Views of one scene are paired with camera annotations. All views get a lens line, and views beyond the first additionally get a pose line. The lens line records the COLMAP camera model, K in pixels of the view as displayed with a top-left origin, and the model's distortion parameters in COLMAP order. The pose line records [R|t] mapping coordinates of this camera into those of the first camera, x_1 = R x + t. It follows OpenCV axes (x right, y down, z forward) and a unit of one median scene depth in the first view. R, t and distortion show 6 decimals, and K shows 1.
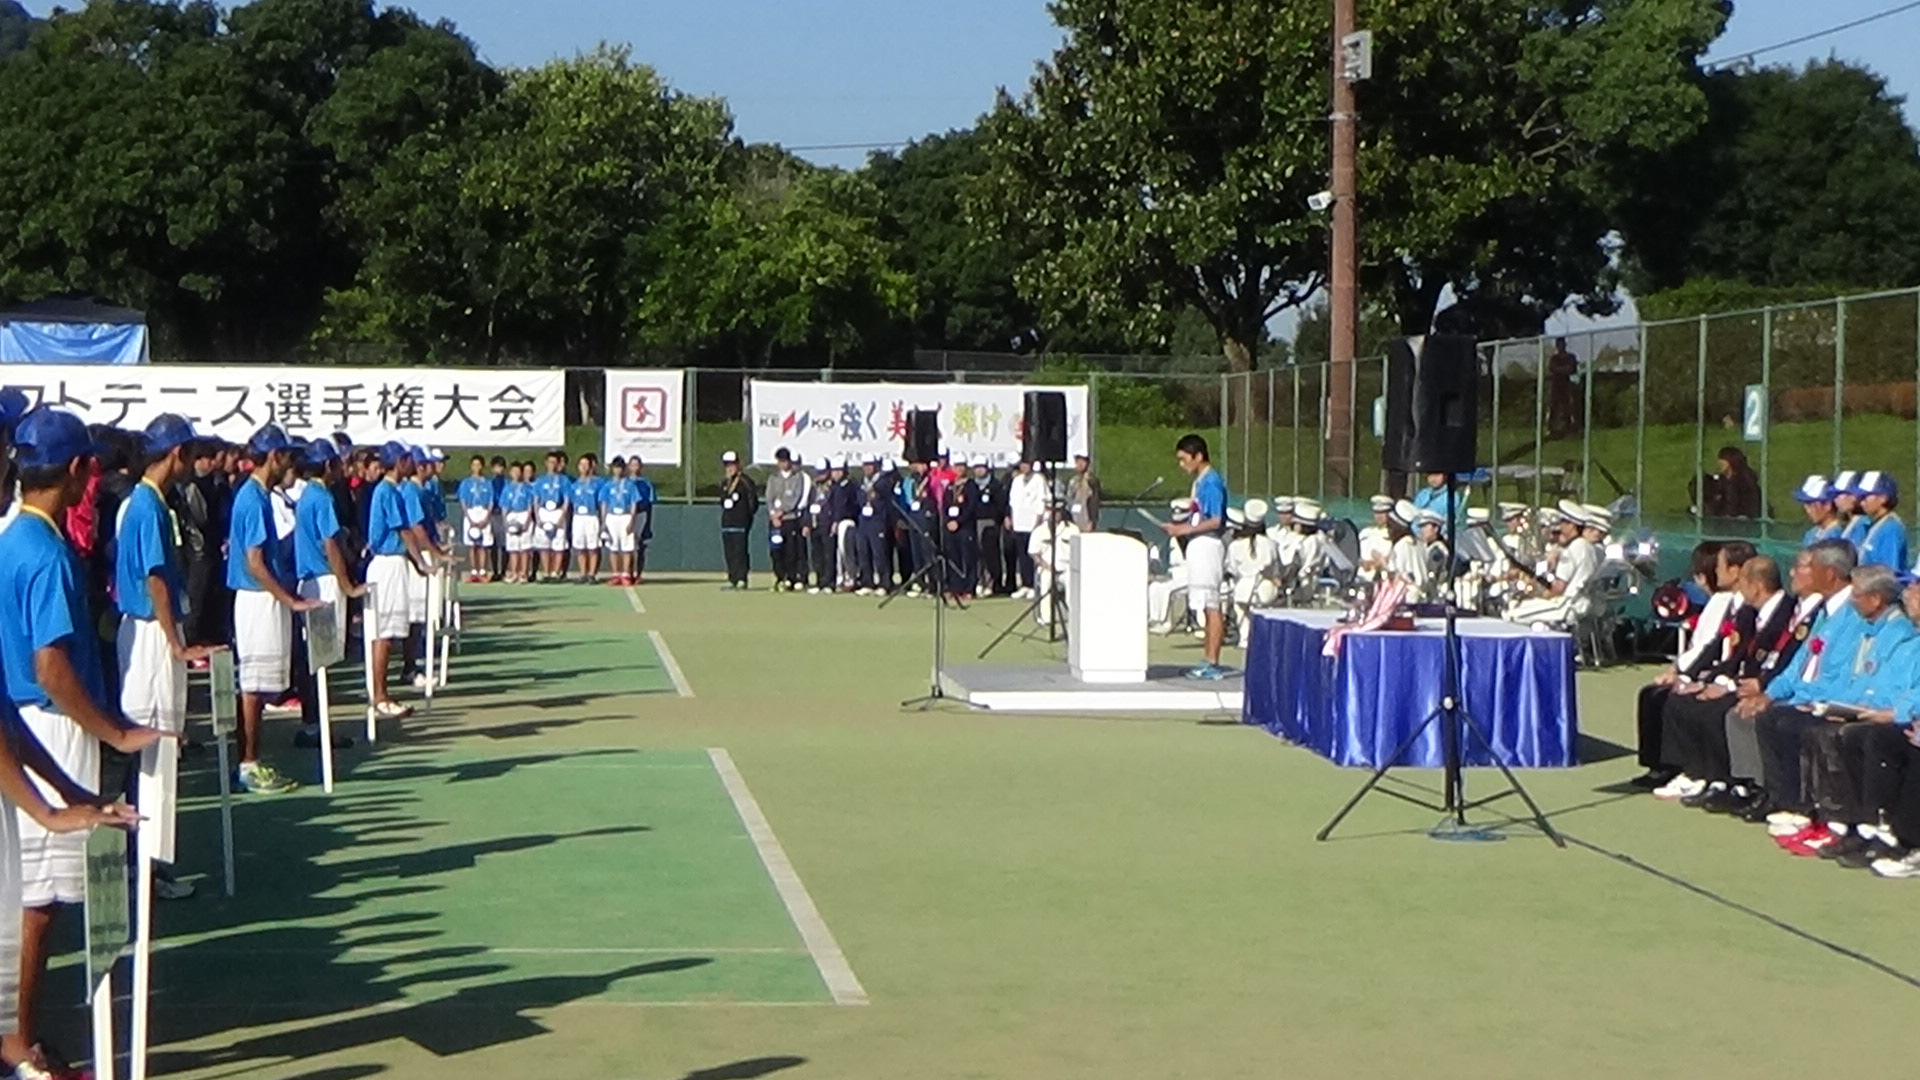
lens RADIAL K [[4383.9, 0, 960.0], [0, 4383.9, 540.0], [0, 0, 1]] dist [-0.068545, 1.145350]
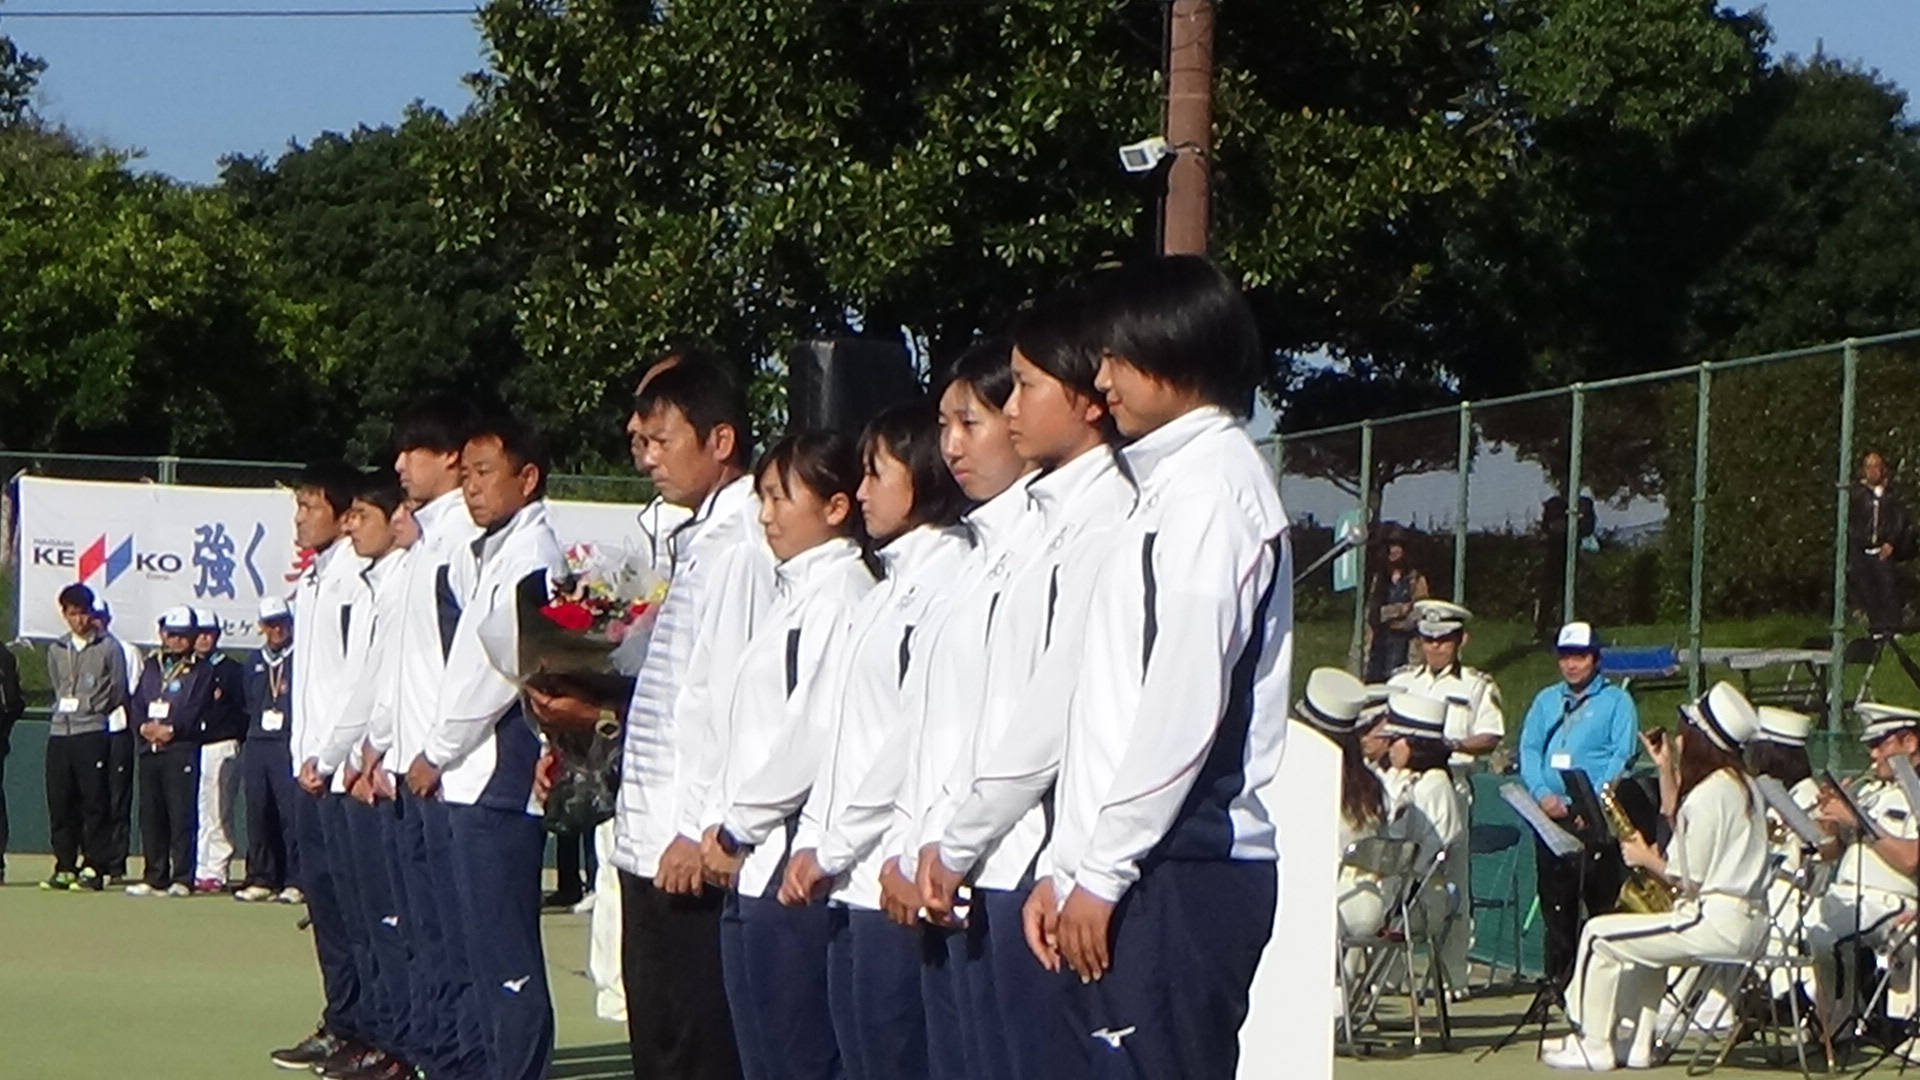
lens RADIAL K [[12250.3, 0, 960.0], [0, 12250.3, 540.0], [0, 0, 1]] dist [0.642636, -11.402526]
pose [[0.999232, 0.027451, 0.027945, 0.024807], [-0.026943, 0.999468, -0.018398, -0.006230], [-0.028435, 0.017631, 0.999440, -0.488367]]
